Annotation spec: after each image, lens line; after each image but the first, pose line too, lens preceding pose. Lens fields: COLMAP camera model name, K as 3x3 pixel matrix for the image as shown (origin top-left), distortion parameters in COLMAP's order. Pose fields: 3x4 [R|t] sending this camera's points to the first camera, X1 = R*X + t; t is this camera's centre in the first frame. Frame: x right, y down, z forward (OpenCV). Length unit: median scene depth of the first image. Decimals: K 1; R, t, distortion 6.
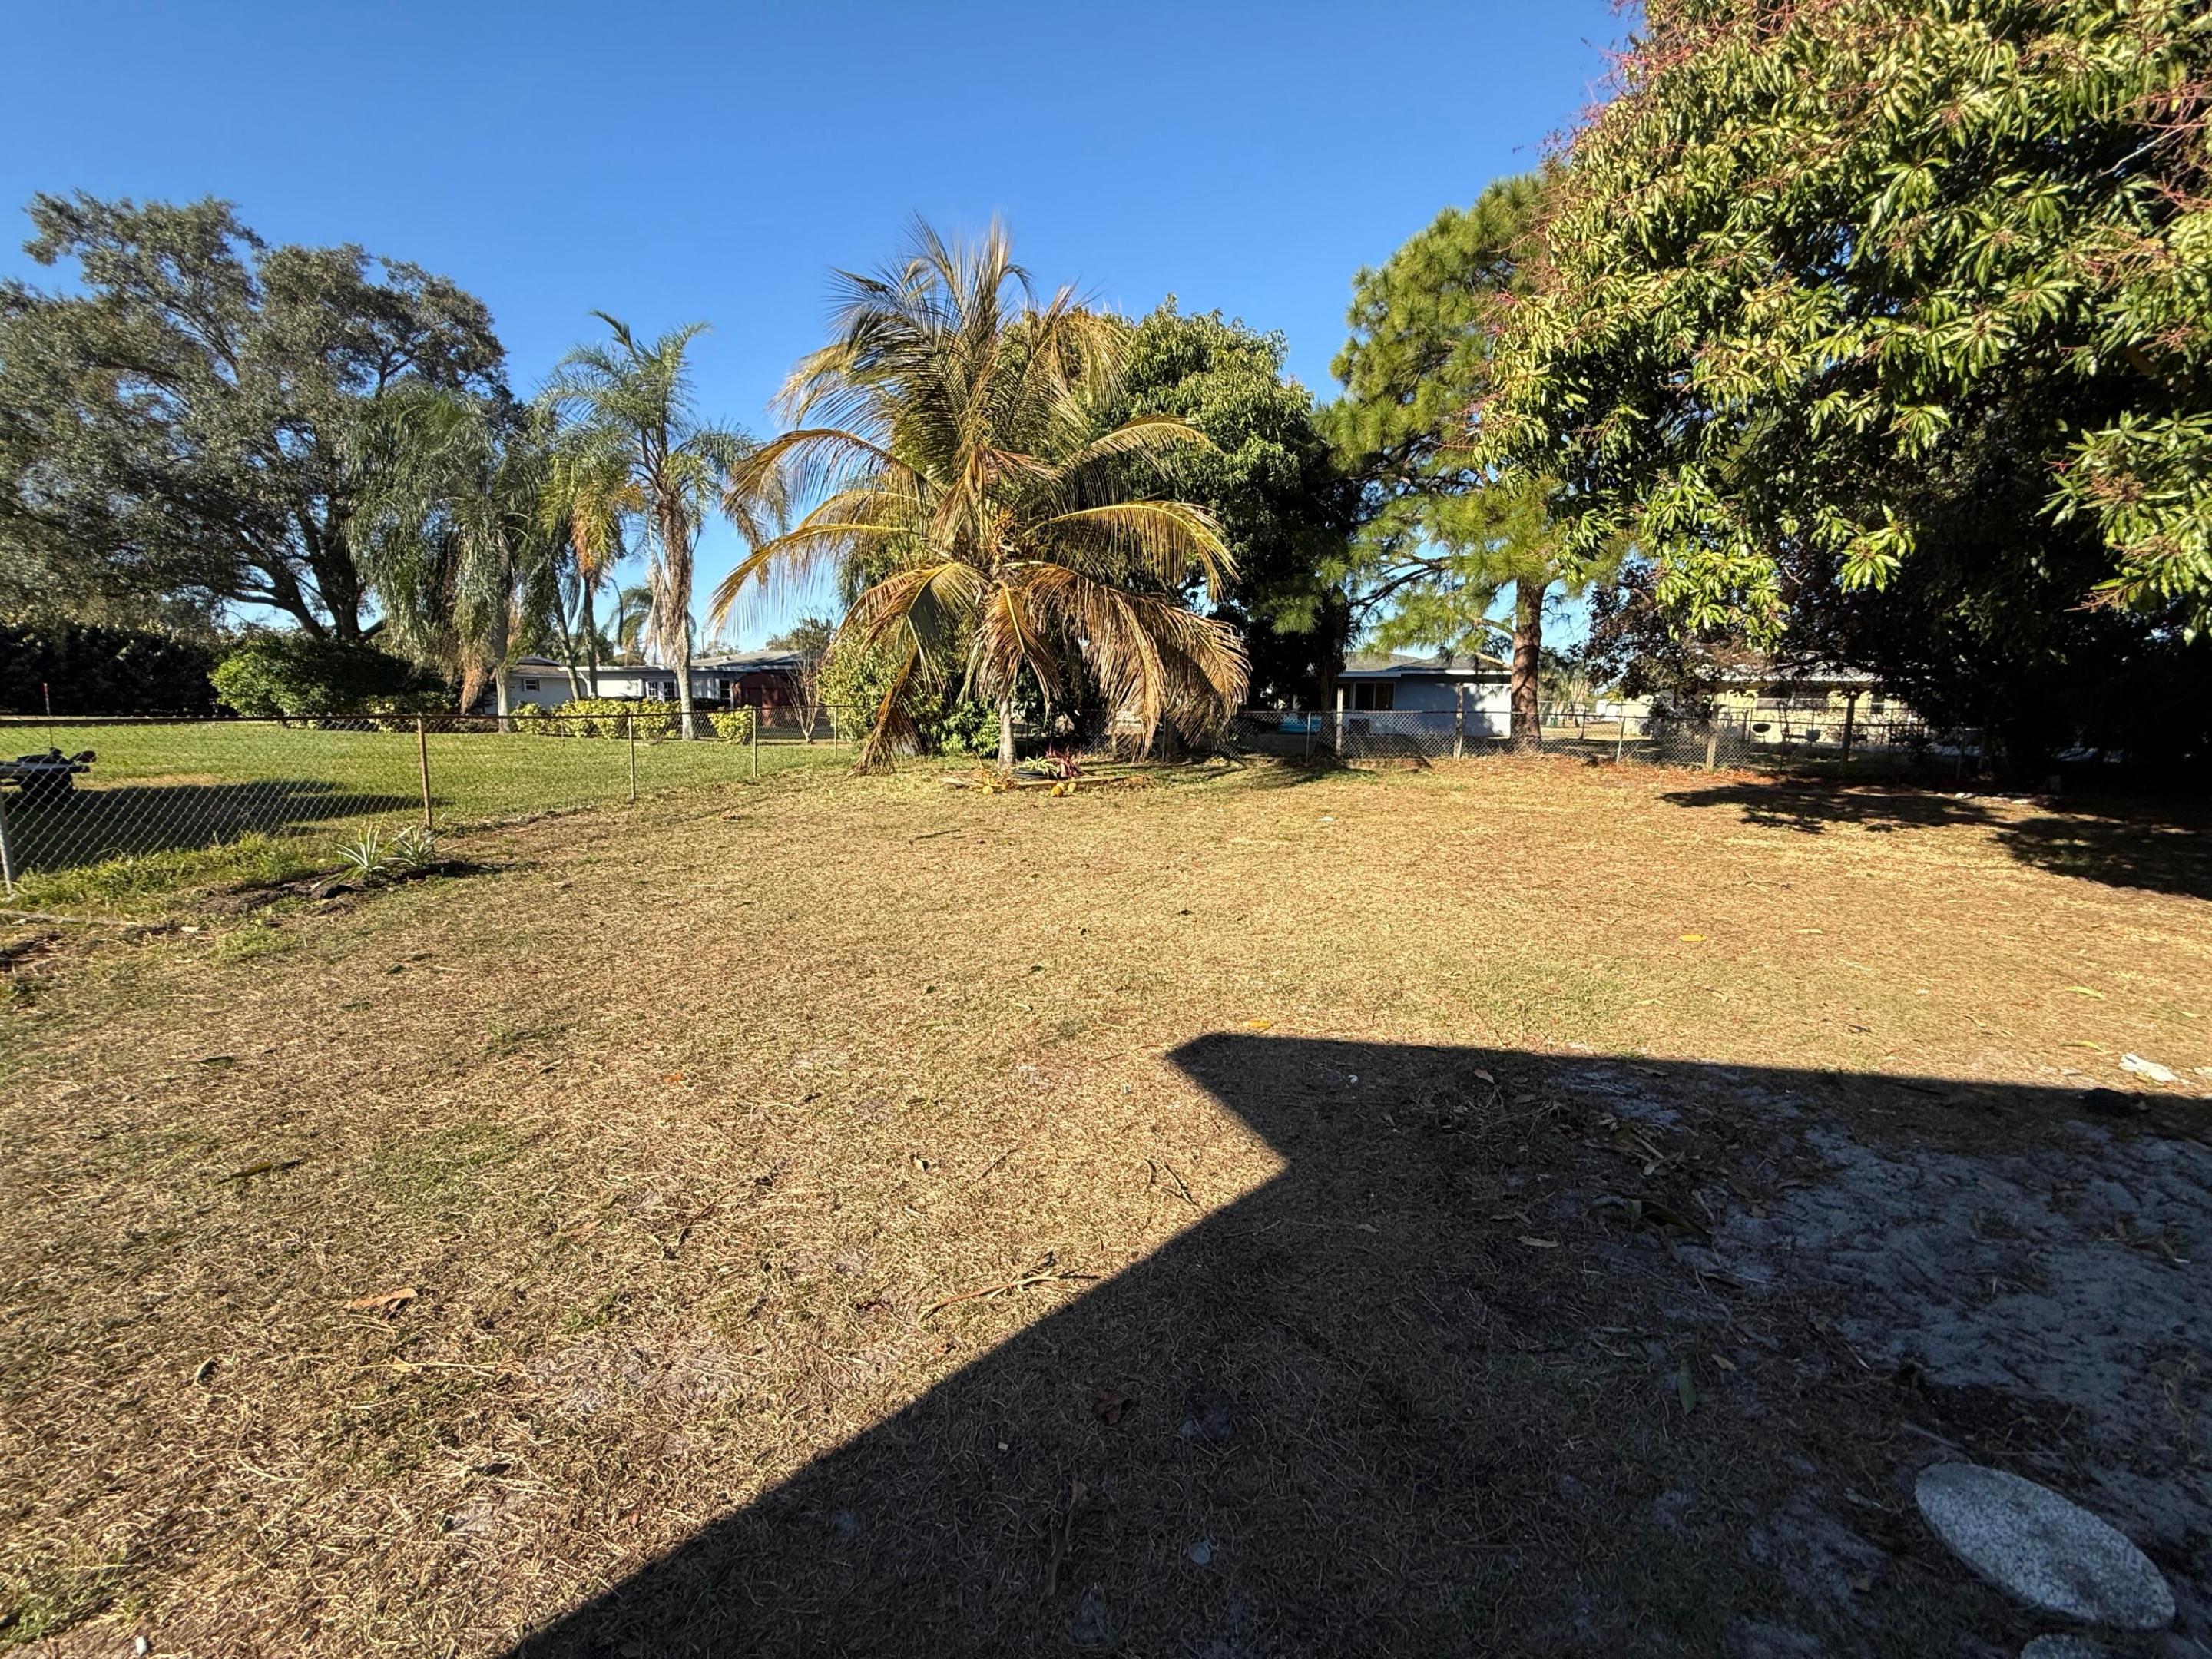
lens RADIAL K [[879.7, 0, 1097.3], [0, 879.7, 833.8], [0, 0, 1]] dist [0.002073, -0.000602]
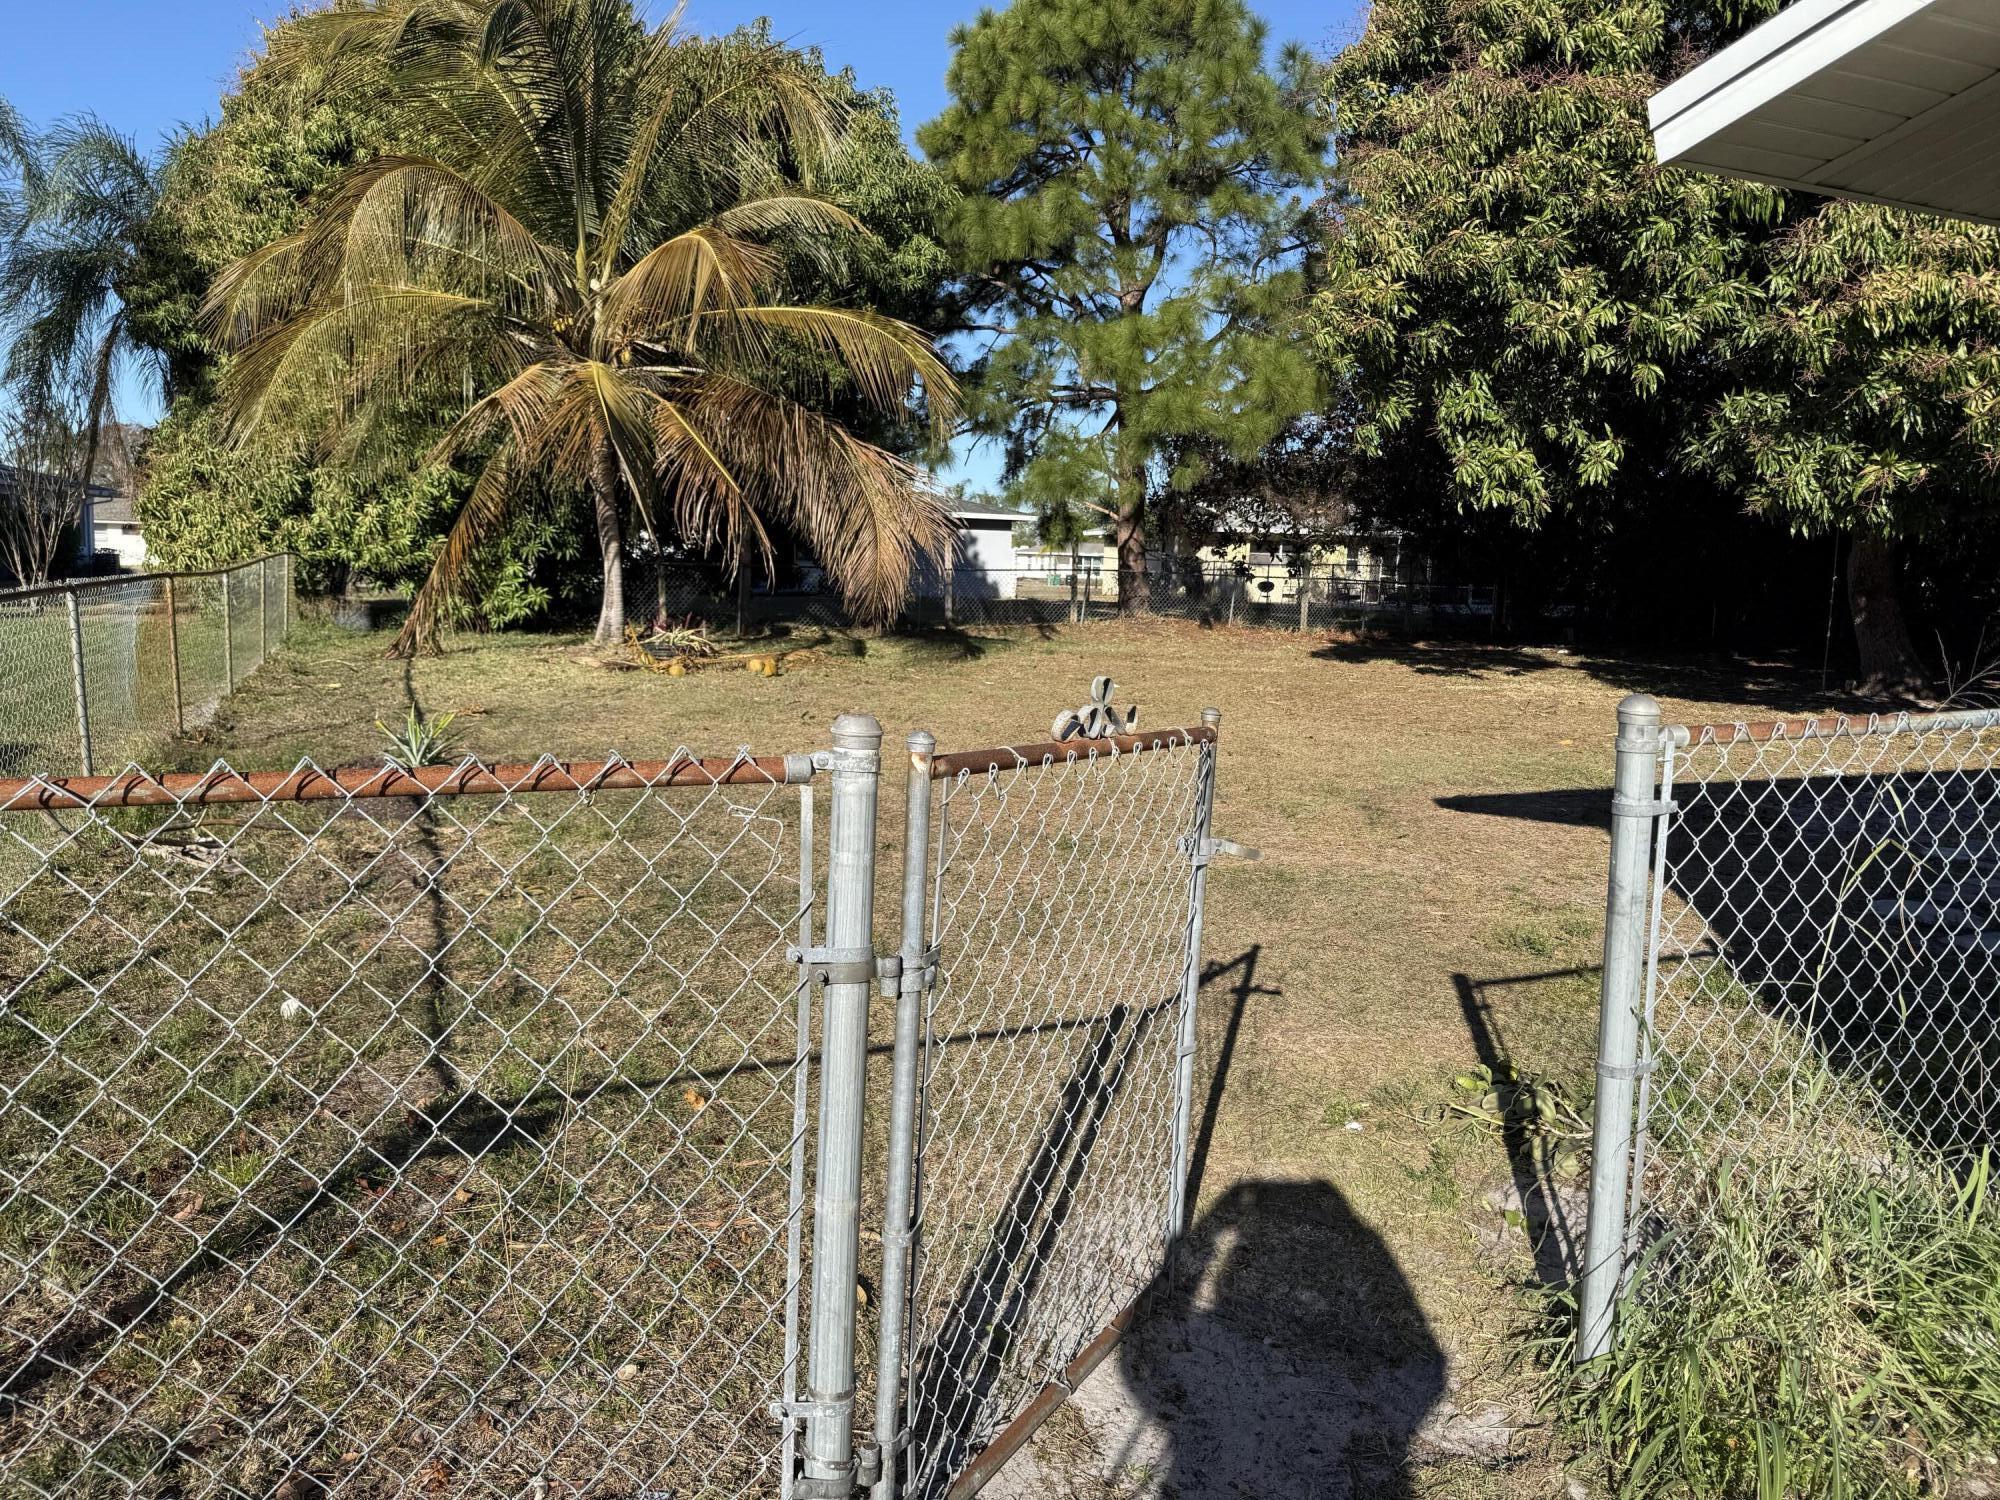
lens RADIAL K [[1420.7, 0, 1012.5], [0, 1420.7, 749.9], [0, 0, 1]] dist [0.001255, -0.023701]
pose [[0.855669, -0.061361, 0.513872, -0.973744], [0.063878, 0.997876, 0.012790, 0.035749], [-0.513565, 0.021881, 0.857771, -0.358507]]
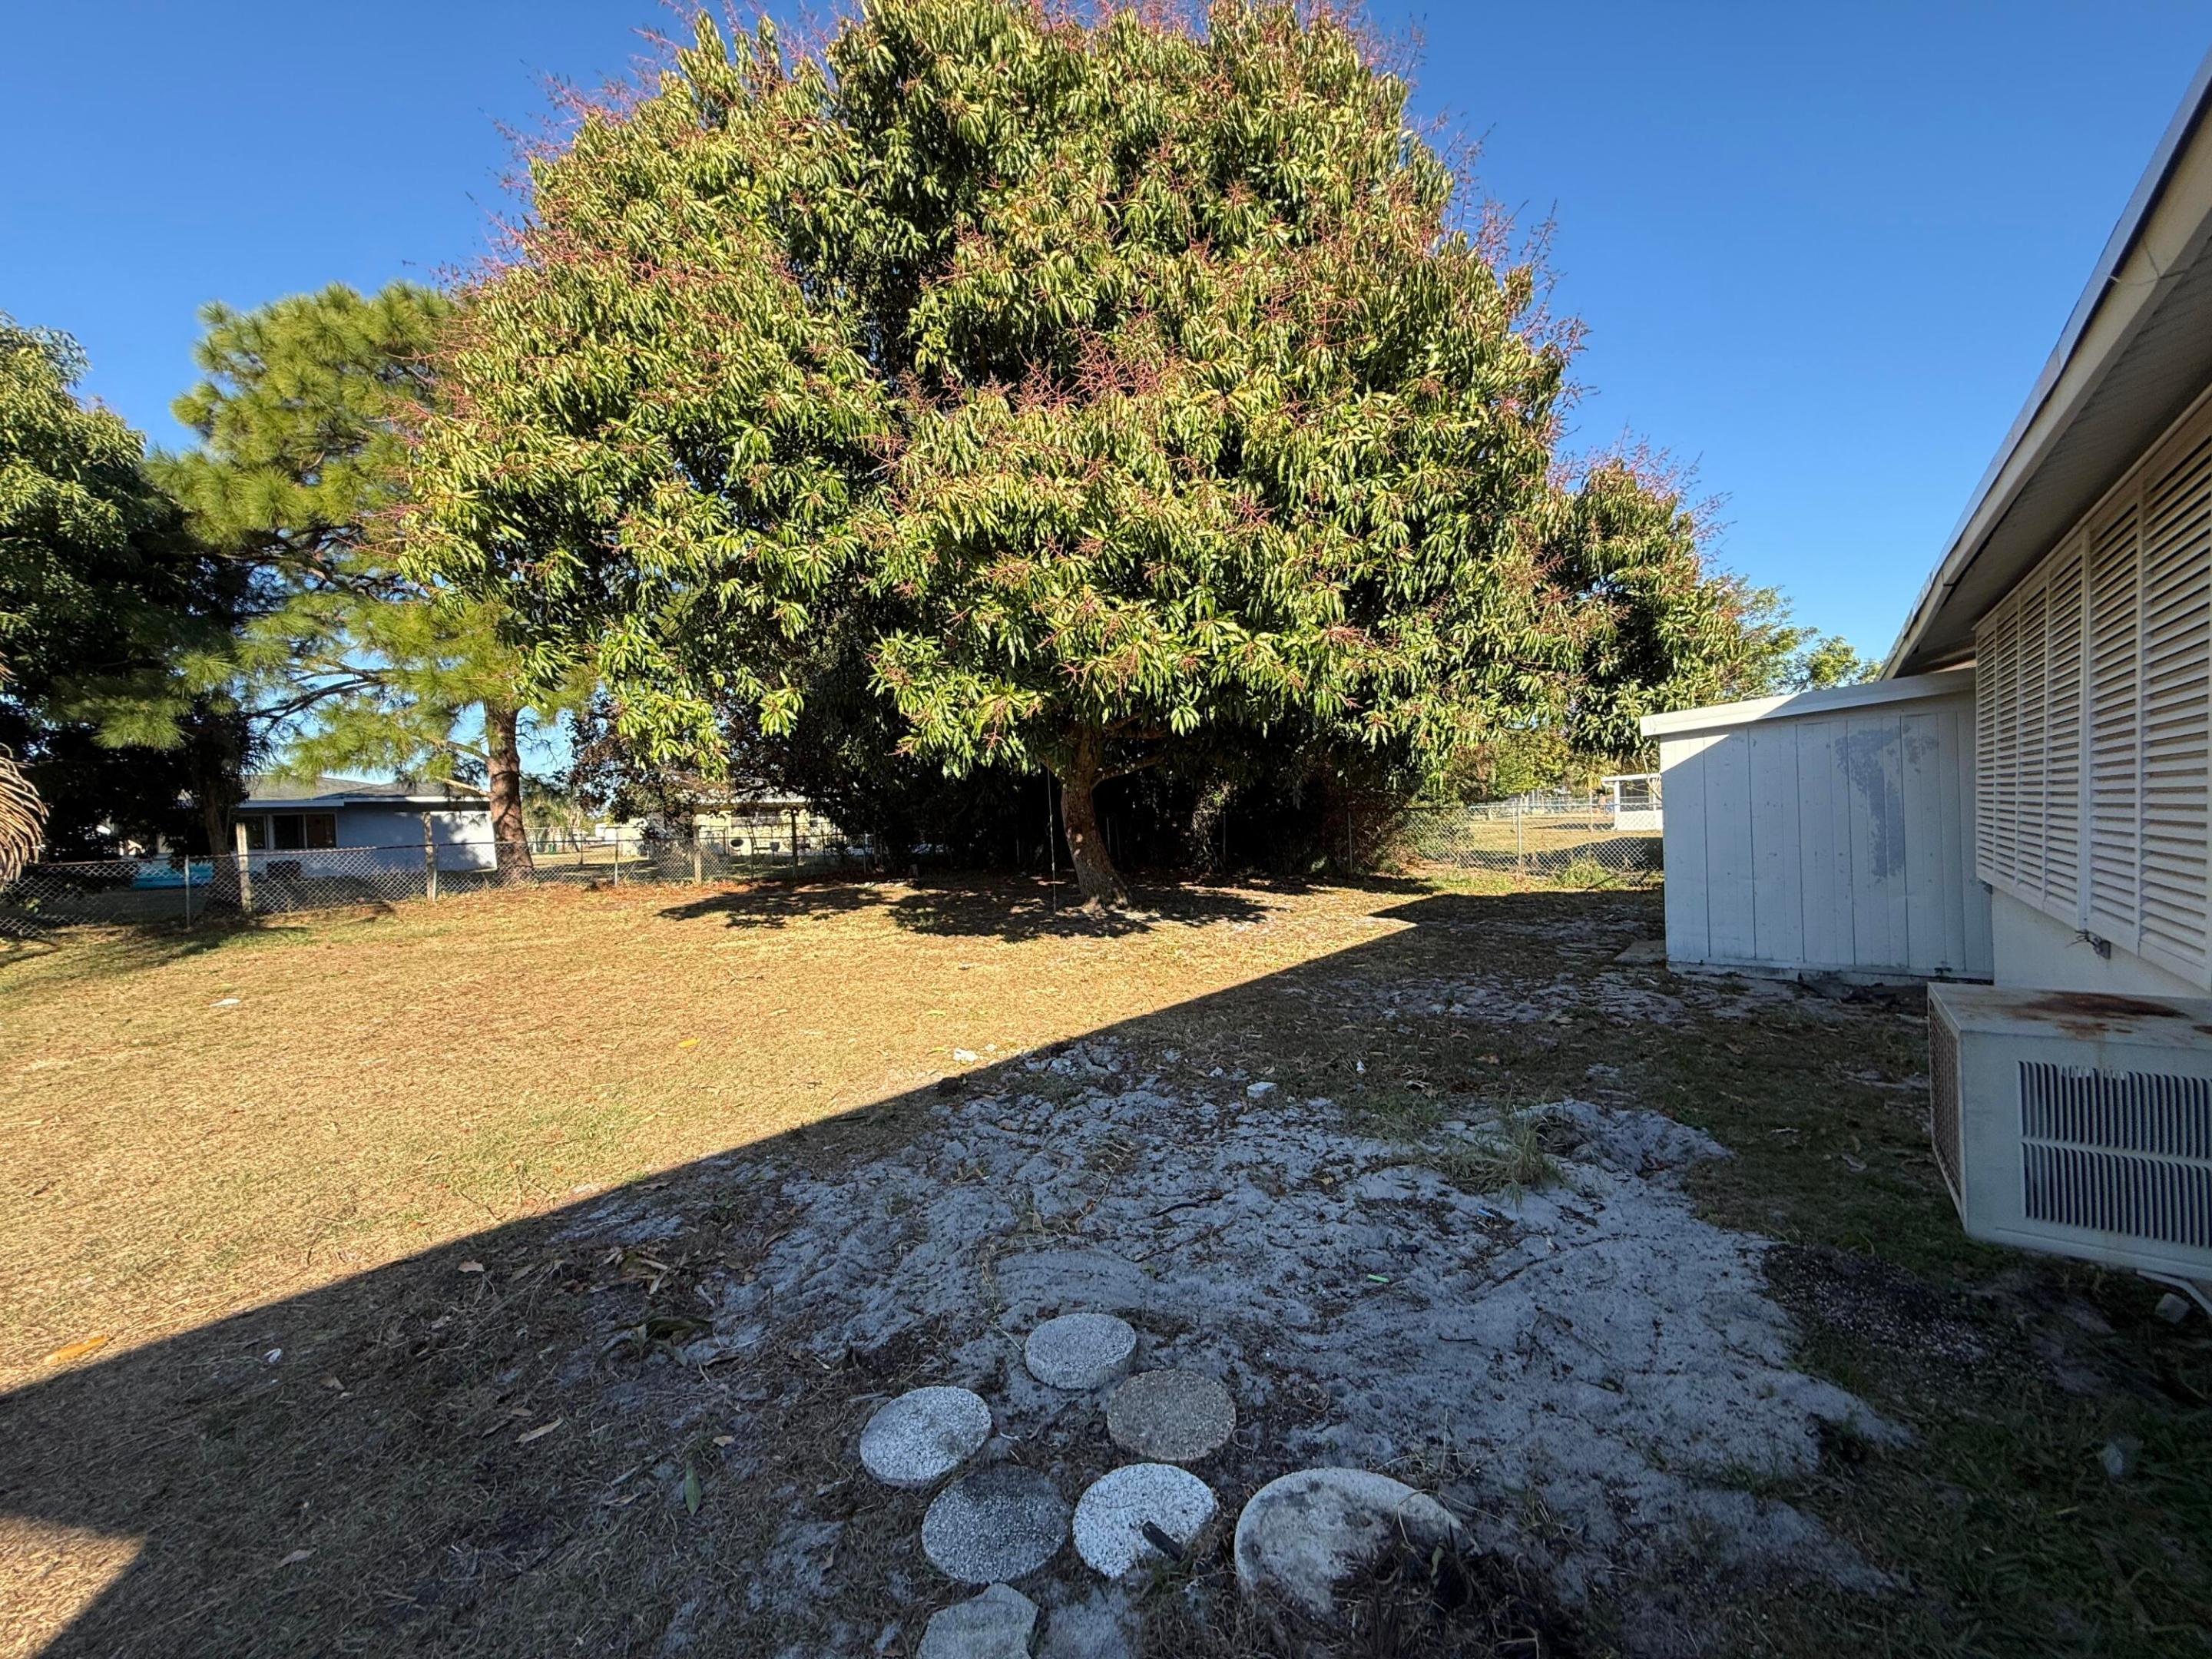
lens RADIAL K [[879.7, 0, 1103.3], [0, 879.7, 828.8], [0, 0, 1]] dist [0.002073, -0.000602]
pose [[0.509136, -0.043111, 0.859606, 0.013756], [0.166928, 0.984727, -0.049484, -0.001543], [-0.844344, 0.168686, 0.508556, -0.017250]]
